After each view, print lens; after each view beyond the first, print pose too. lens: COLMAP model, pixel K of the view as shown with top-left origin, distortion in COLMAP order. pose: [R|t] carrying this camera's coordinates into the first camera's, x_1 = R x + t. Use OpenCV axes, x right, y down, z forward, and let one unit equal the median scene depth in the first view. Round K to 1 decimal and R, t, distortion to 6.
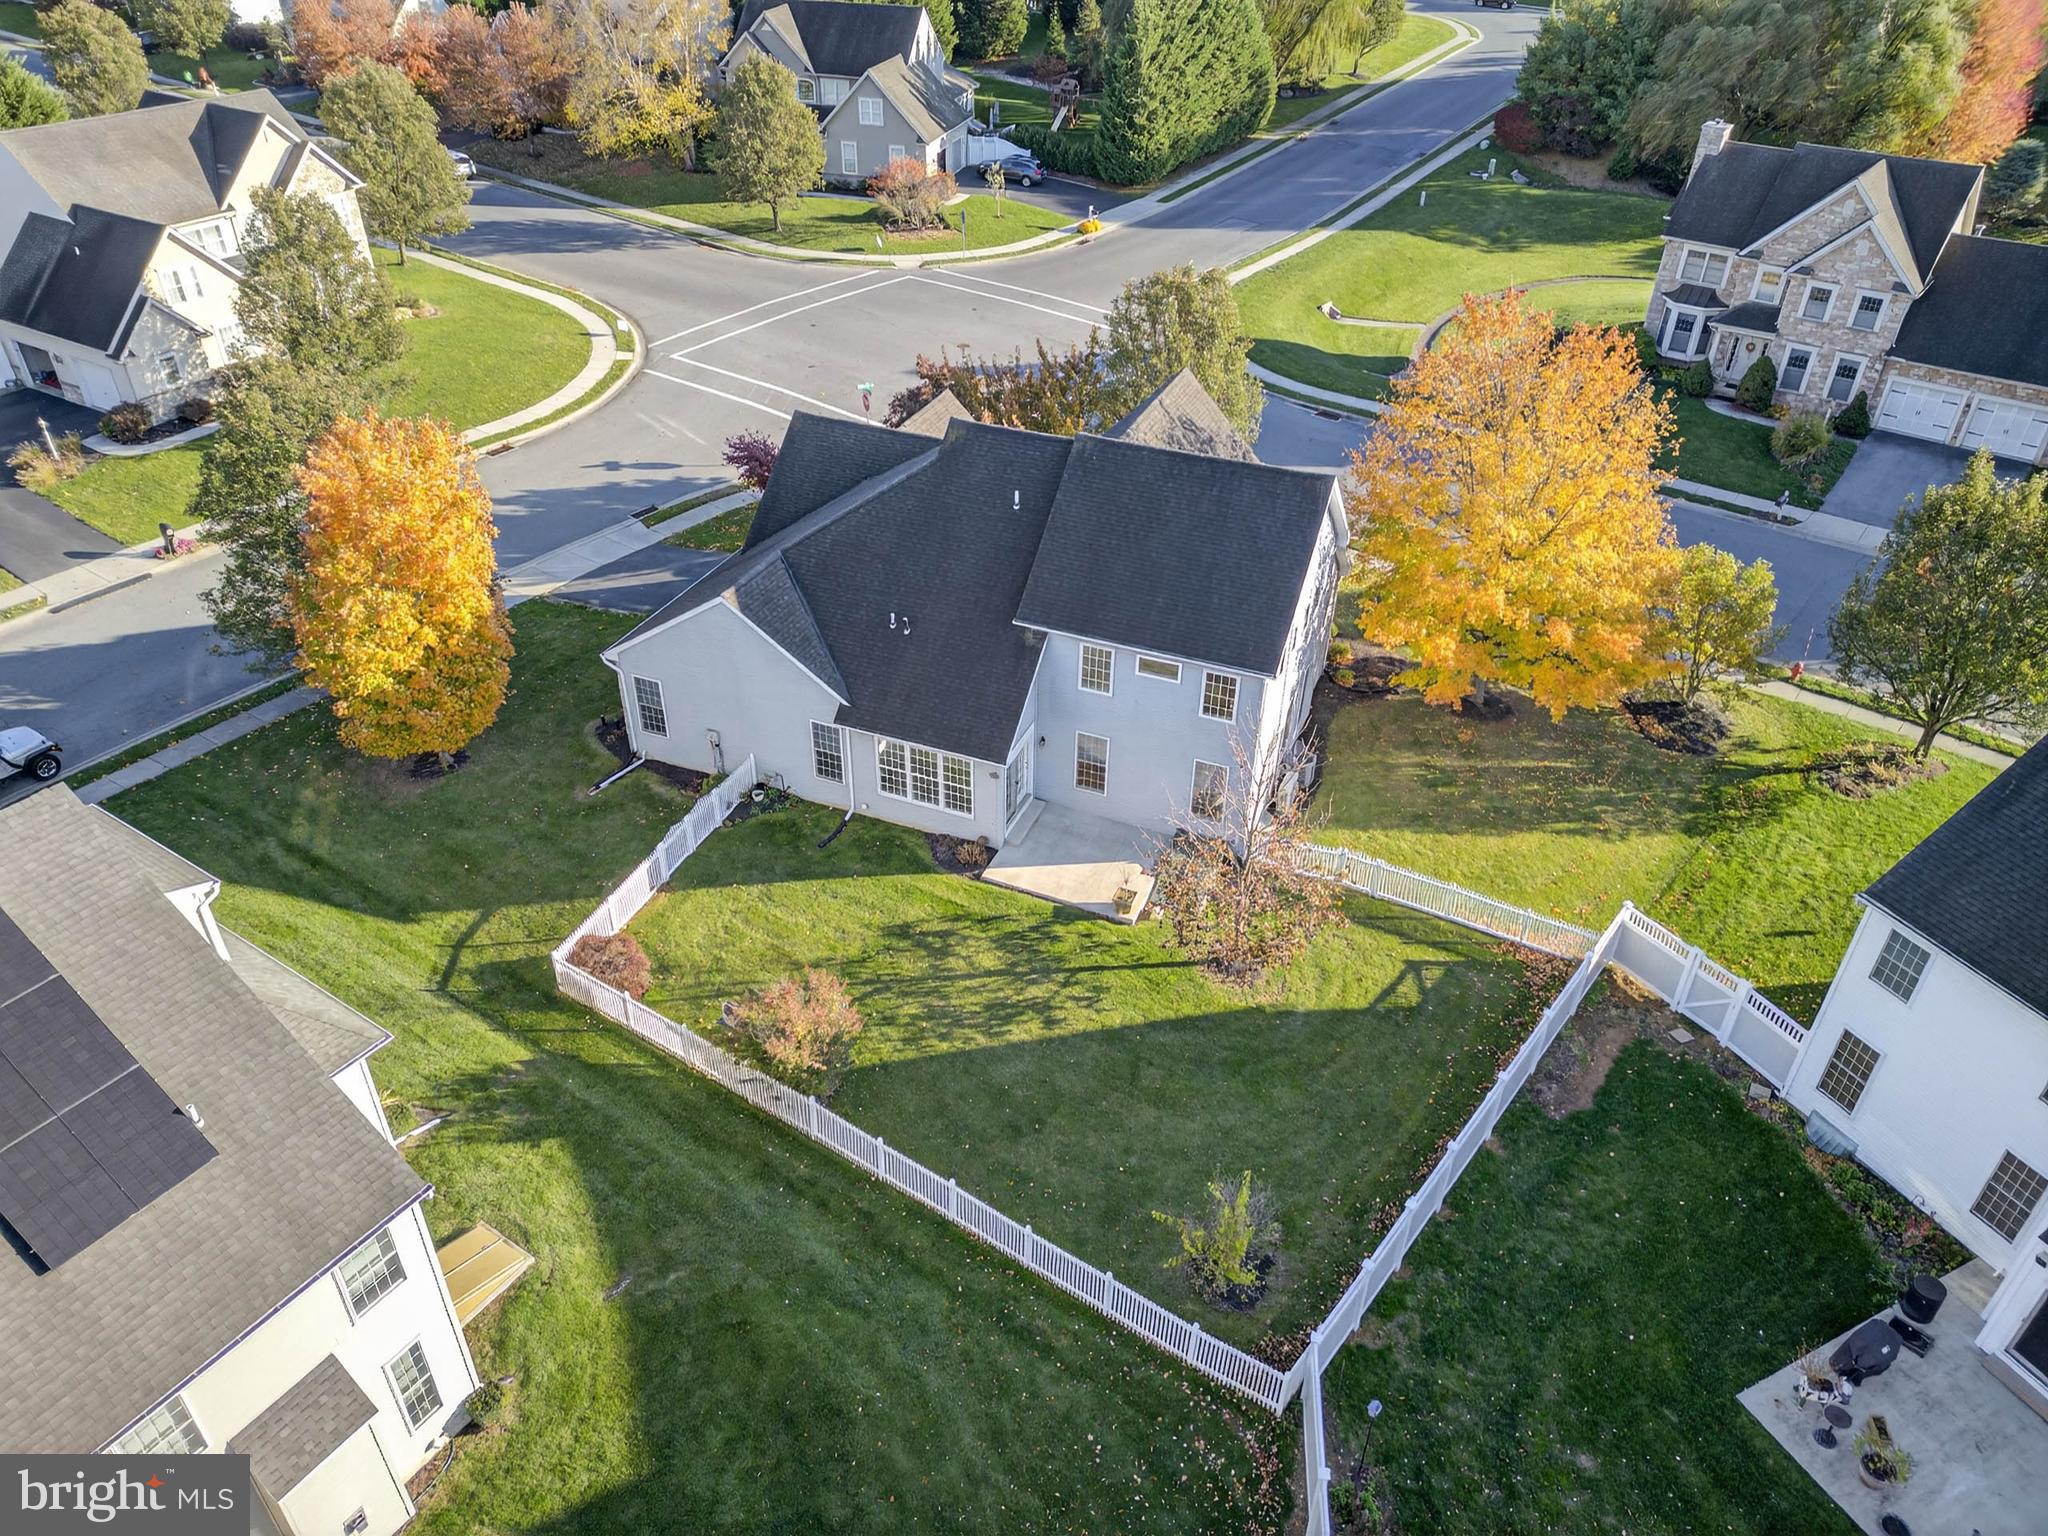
lens RADIAL K [[1441.1, 0, 1024.0], [0, 1441.1, 768.0], [0, 0, 1]] dist [0.096570, -0.101586]
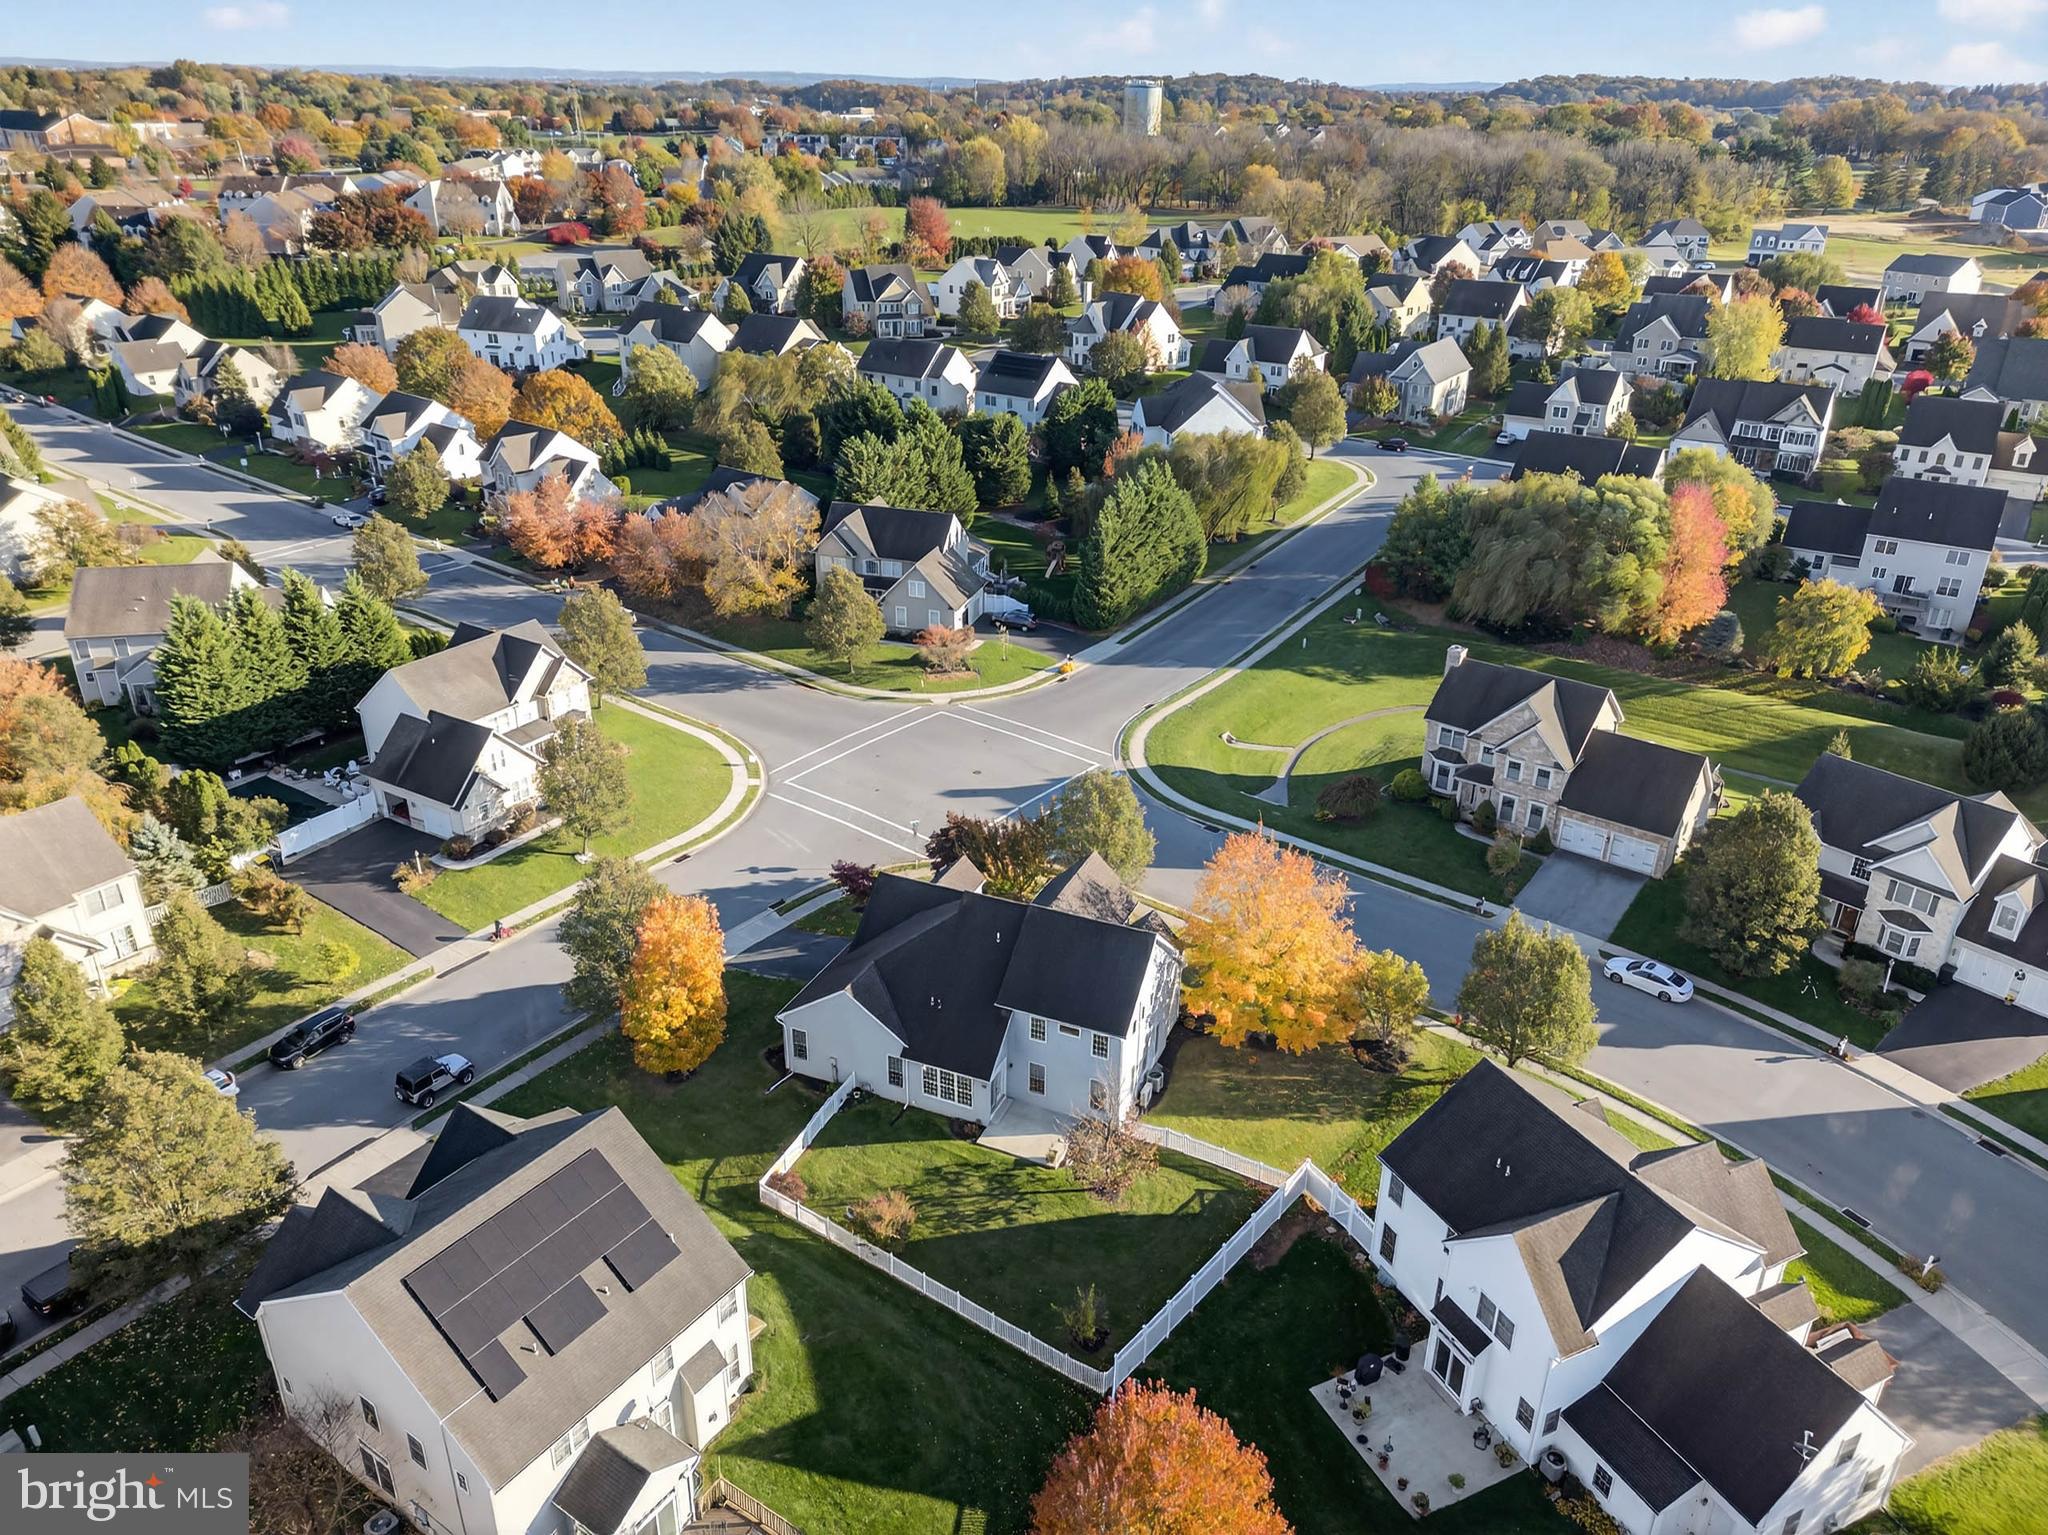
lens RADIAL K [[1441.1, 0, 1024.0], [0, 1441.1, 767.5], [0, 0, 1]] dist [0.096570, -0.101586]
pose [[0.999888, 0.003691, -0.014494, 0.049744], [-0.006078, 0.985727, -0.168244, -0.075977], [0.013666, 0.168313, 0.985639, -0.814312]]
